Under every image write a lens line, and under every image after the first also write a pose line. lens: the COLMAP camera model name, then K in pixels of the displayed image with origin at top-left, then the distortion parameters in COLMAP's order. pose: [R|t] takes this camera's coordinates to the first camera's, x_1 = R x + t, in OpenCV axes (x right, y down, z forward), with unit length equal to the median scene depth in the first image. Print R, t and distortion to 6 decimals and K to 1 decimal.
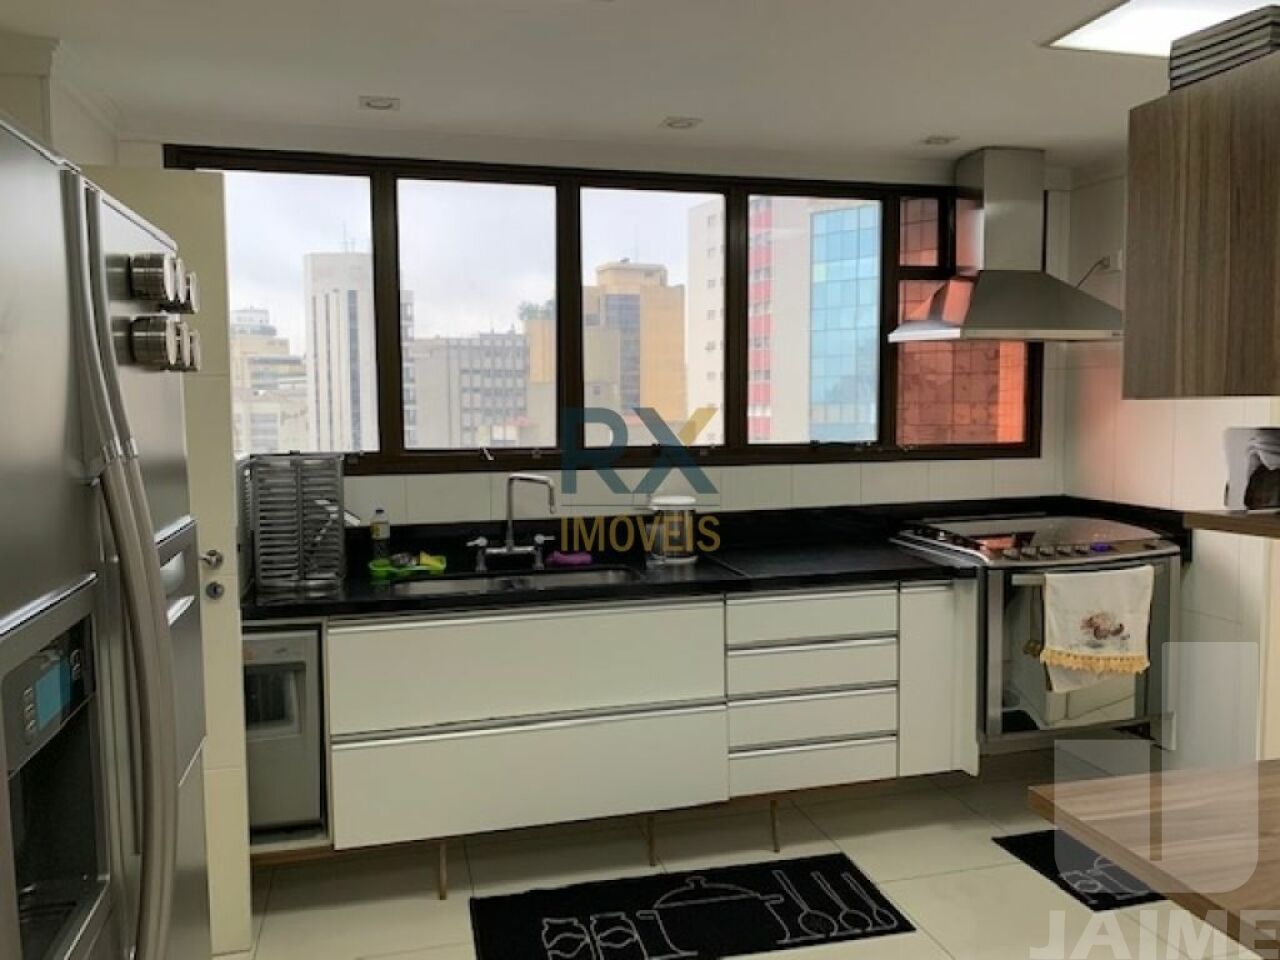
lens RADIAL K [[978.9, 0, 640.0], [0, 978.9, 480.0], [0, 0, 1]] dist [0.040142, -0.000025]
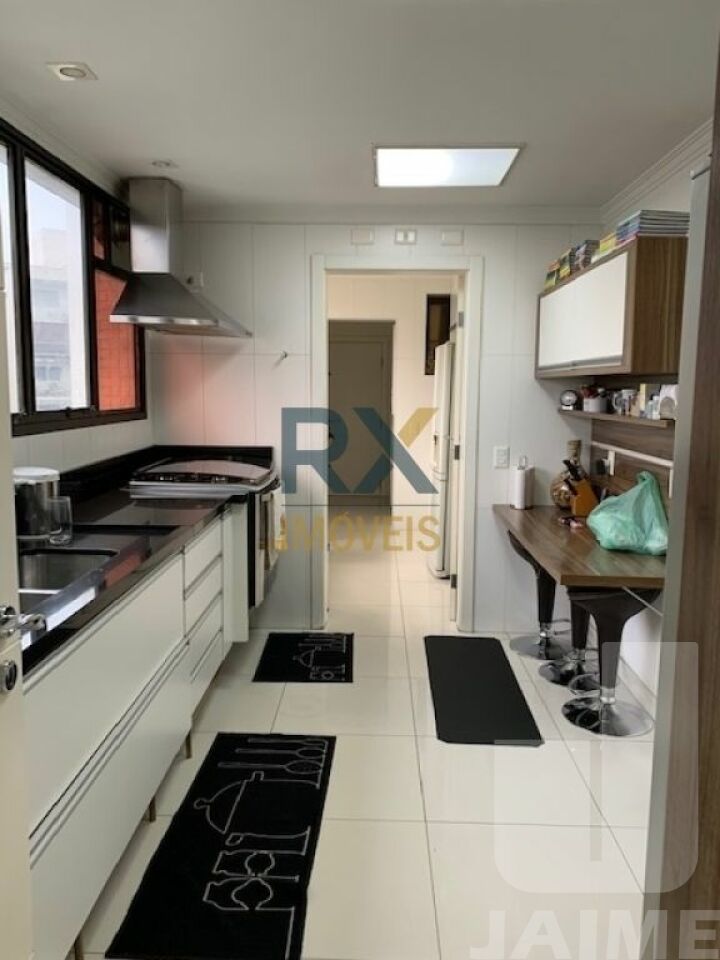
lens RADIAL K [[734.2, 0, 360.0], [0, 734.2, 480.0], [0, 0, 1]] dist [0.040142, -0.000025]
pose [[0.279683, -0.104332, 0.954407, -0.664066], [0.051084, 0.994287, 0.093721, -0.025461], [-0.958732, 0.022543, 0.283415, 0.592245]]
